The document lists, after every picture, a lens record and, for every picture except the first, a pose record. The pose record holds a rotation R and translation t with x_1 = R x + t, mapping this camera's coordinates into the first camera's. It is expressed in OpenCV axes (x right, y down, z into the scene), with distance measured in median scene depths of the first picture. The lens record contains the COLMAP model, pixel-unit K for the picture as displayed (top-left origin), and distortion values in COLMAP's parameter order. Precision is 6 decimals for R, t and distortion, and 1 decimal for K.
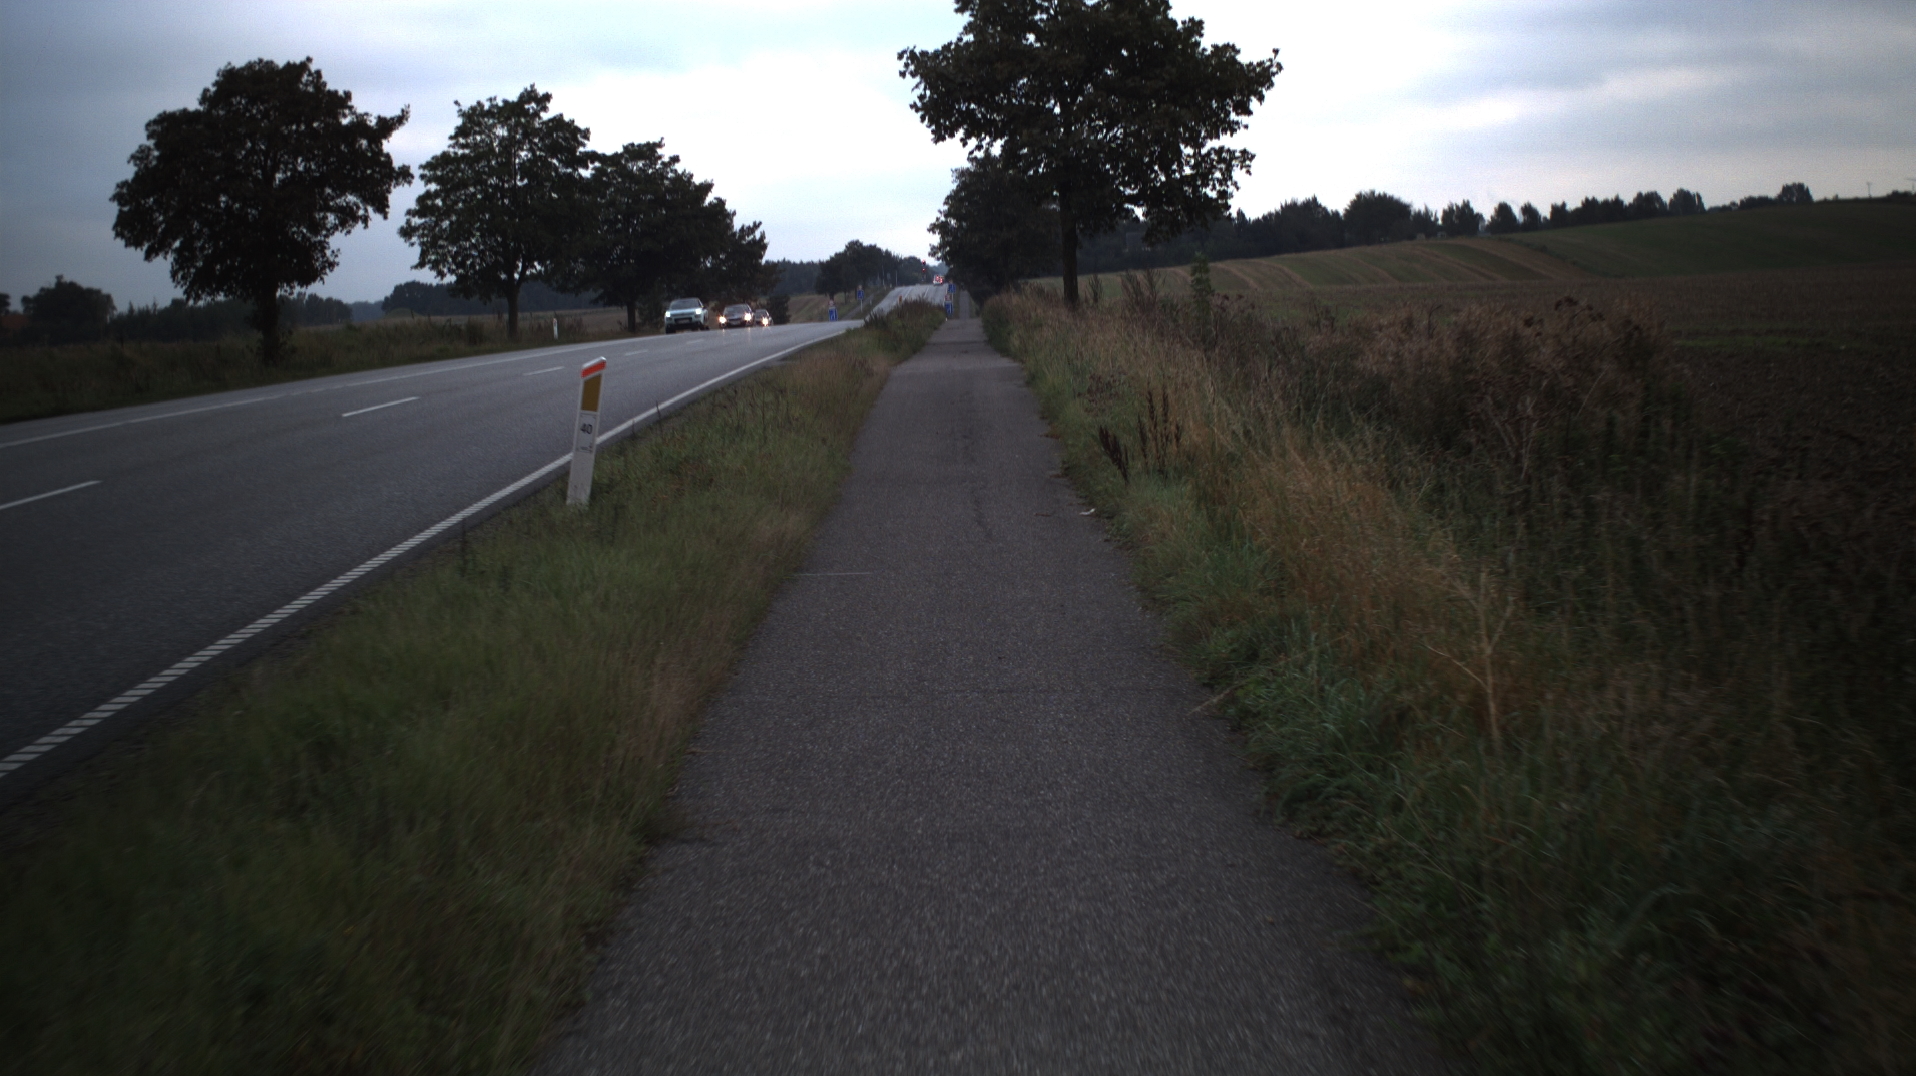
lens RADIAL K [[3261.0, 0, 958.0], [0, 3261.0, 538.0], [0, 0, 1]] dist [-0.254952, 0.190252]
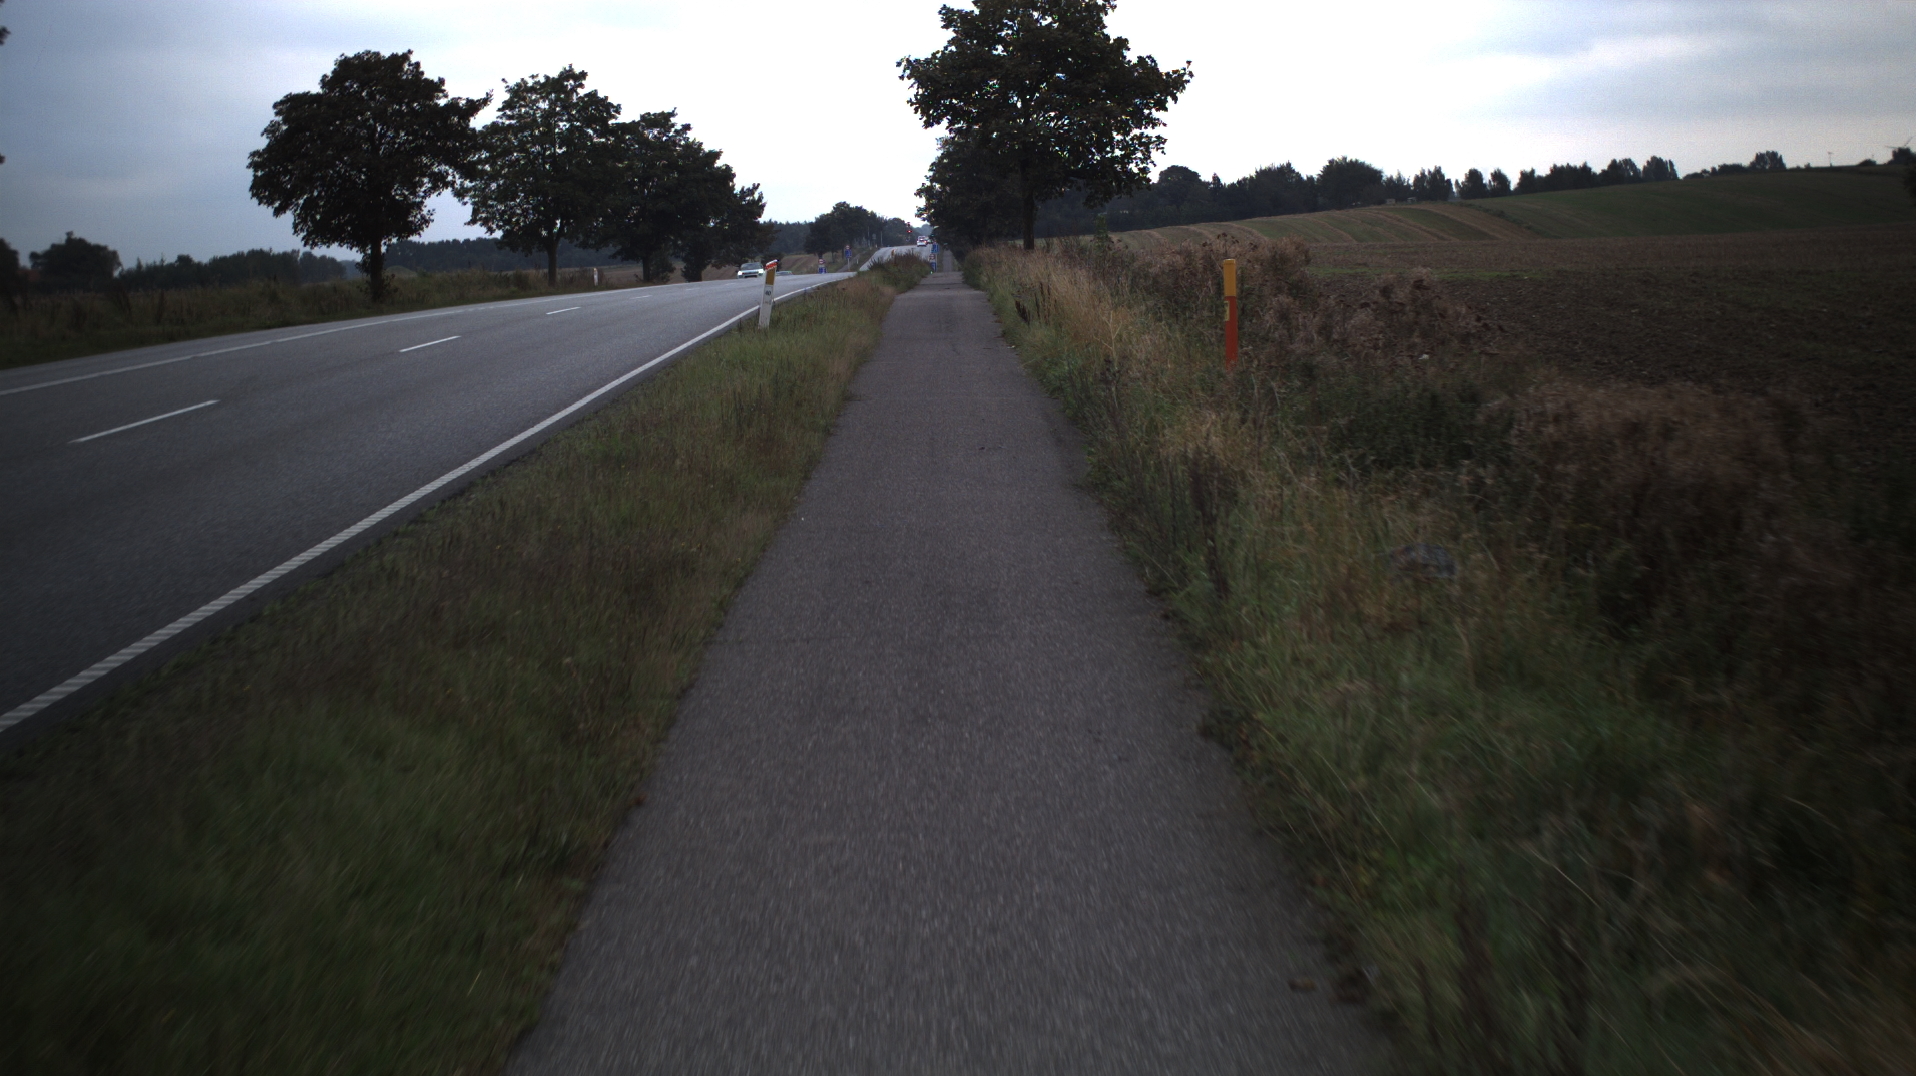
lens RADIAL K [[3261.0, 0, 958.0], [0, 3261.0, 538.0], [0, 0, 1]] dist [-0.254952, 0.190252]
pose [[0.999969, 0.005470, 0.005584, -0.000178], [-0.005535, 0.999917, 0.011635, 0.013143], [-0.005520, -0.011666, 0.999917, -0.146982]]
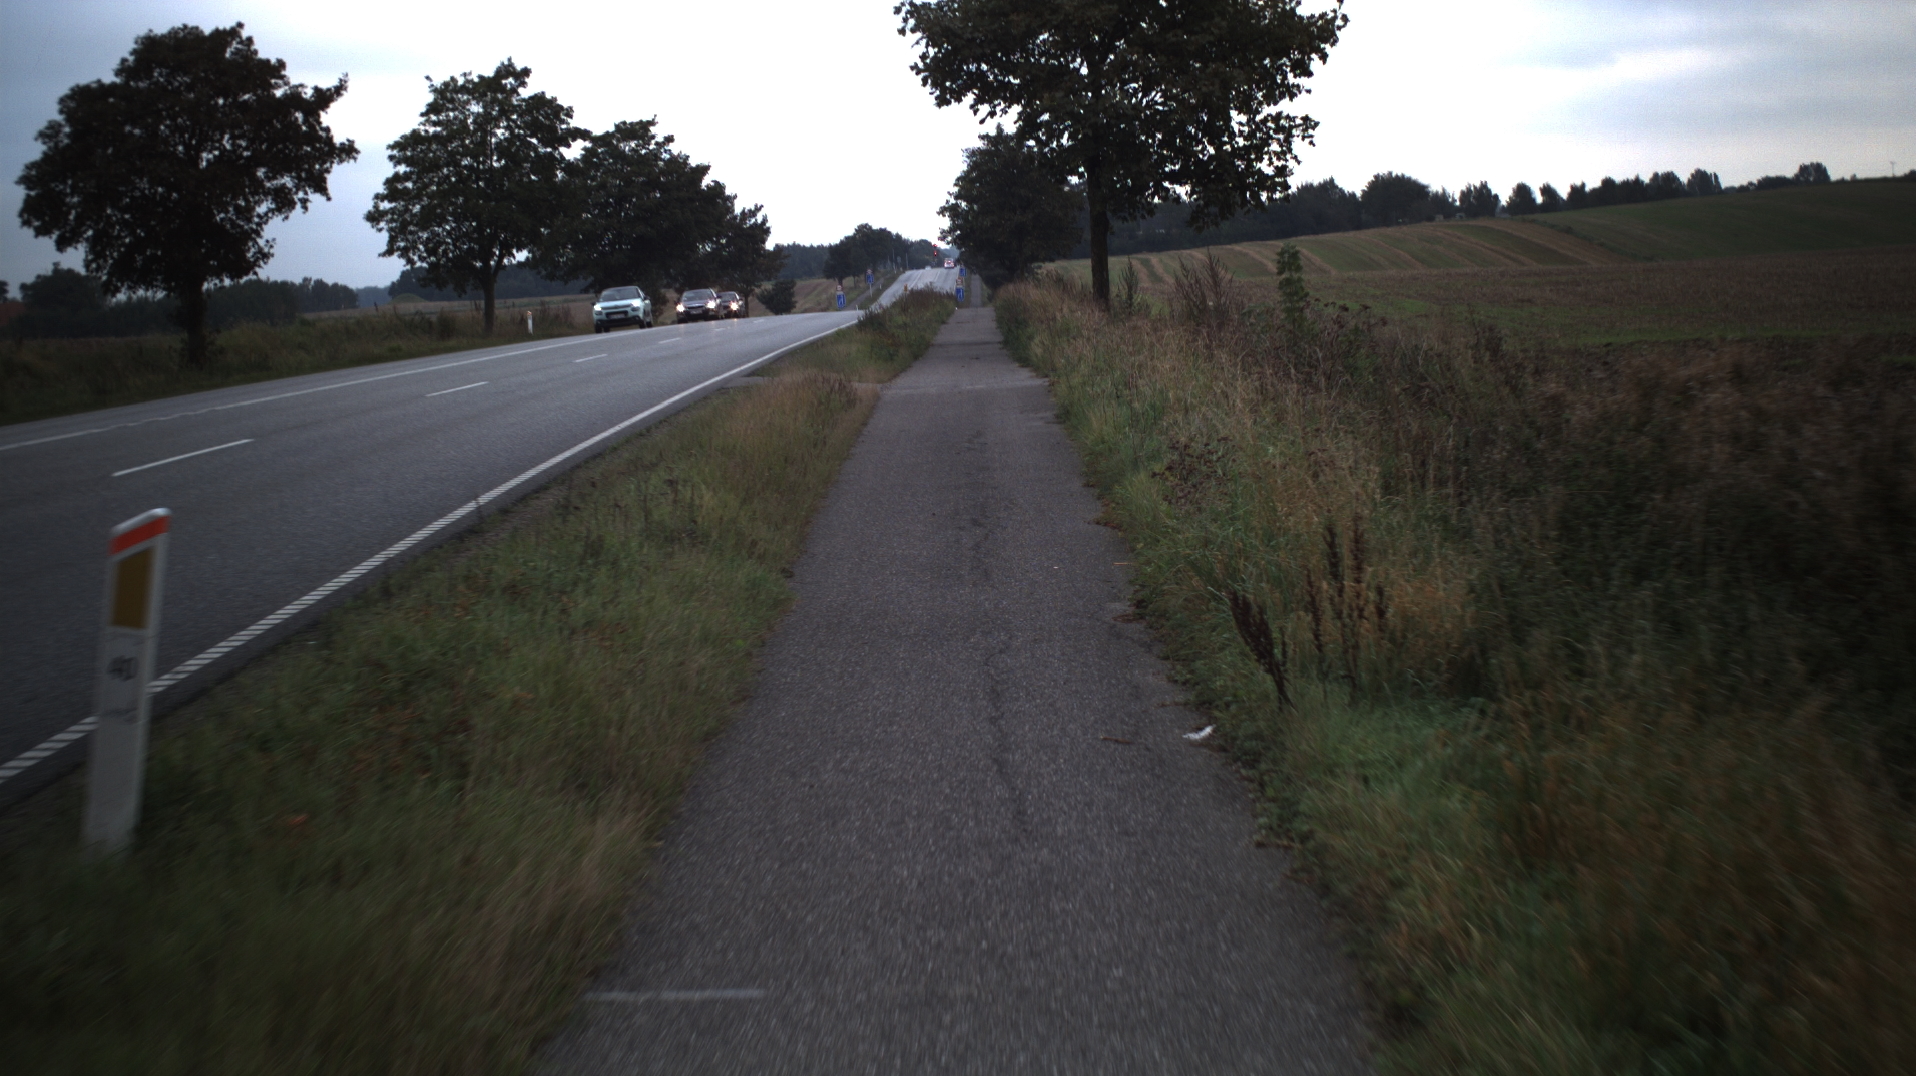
lens RADIAL K [[3261.0, 0, 958.0], [0, 3261.0, 538.0], [0, 0, 1]] dist [-0.254952, 0.190252]
pose [[0.999988, -0.003213, -0.003798, 0.000276], [0.003233, 0.999981, 0.005301, -0.006959], [0.003781, -0.005313, 0.999979, 0.073171]]
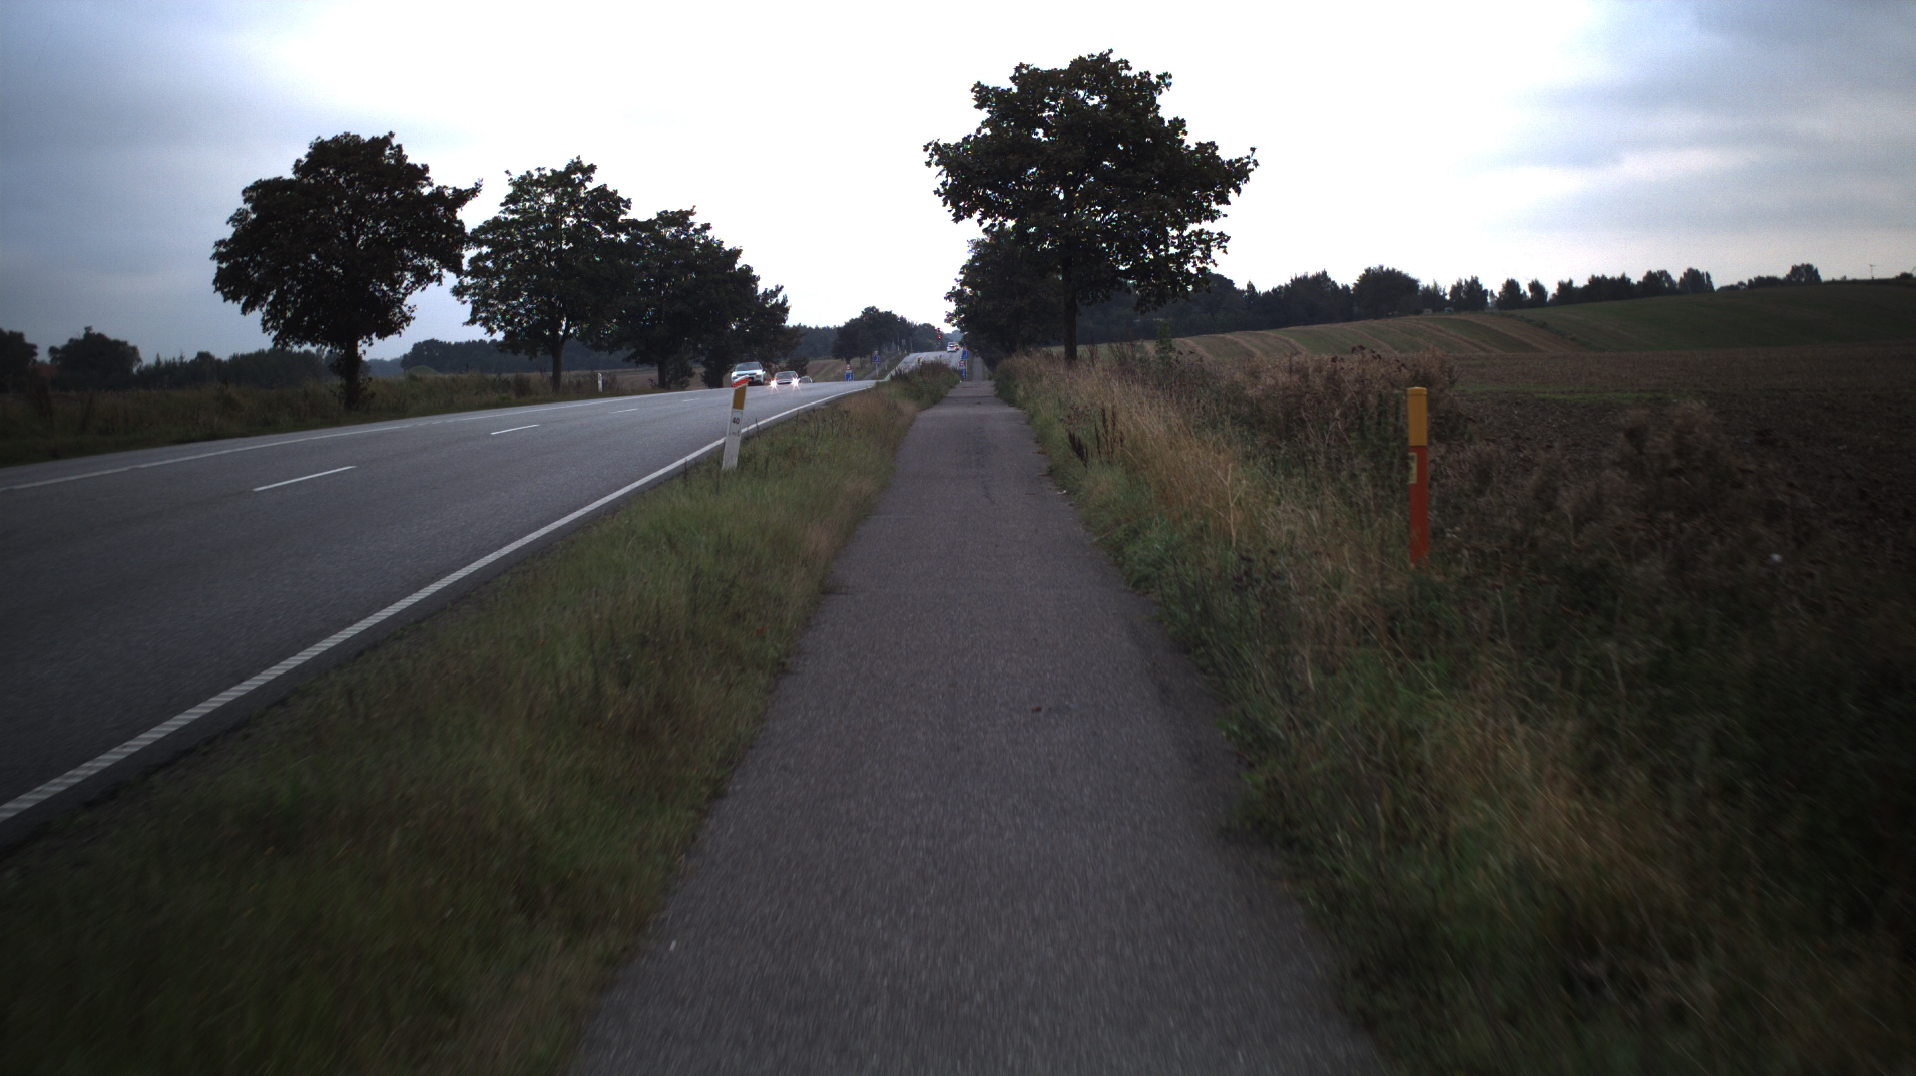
lens RADIAL K [[3261.0, 0, 958.0], [0, 3261.0, 538.0], [0, 0, 1]] dist [-0.254952, 0.190252]
pose [[0.999862, 0.016296, -0.003253, -0.000194], [-0.016360, 0.999651, -0.020730, 0.006947], [0.002914, 0.020781, 0.999780, -0.073459]]
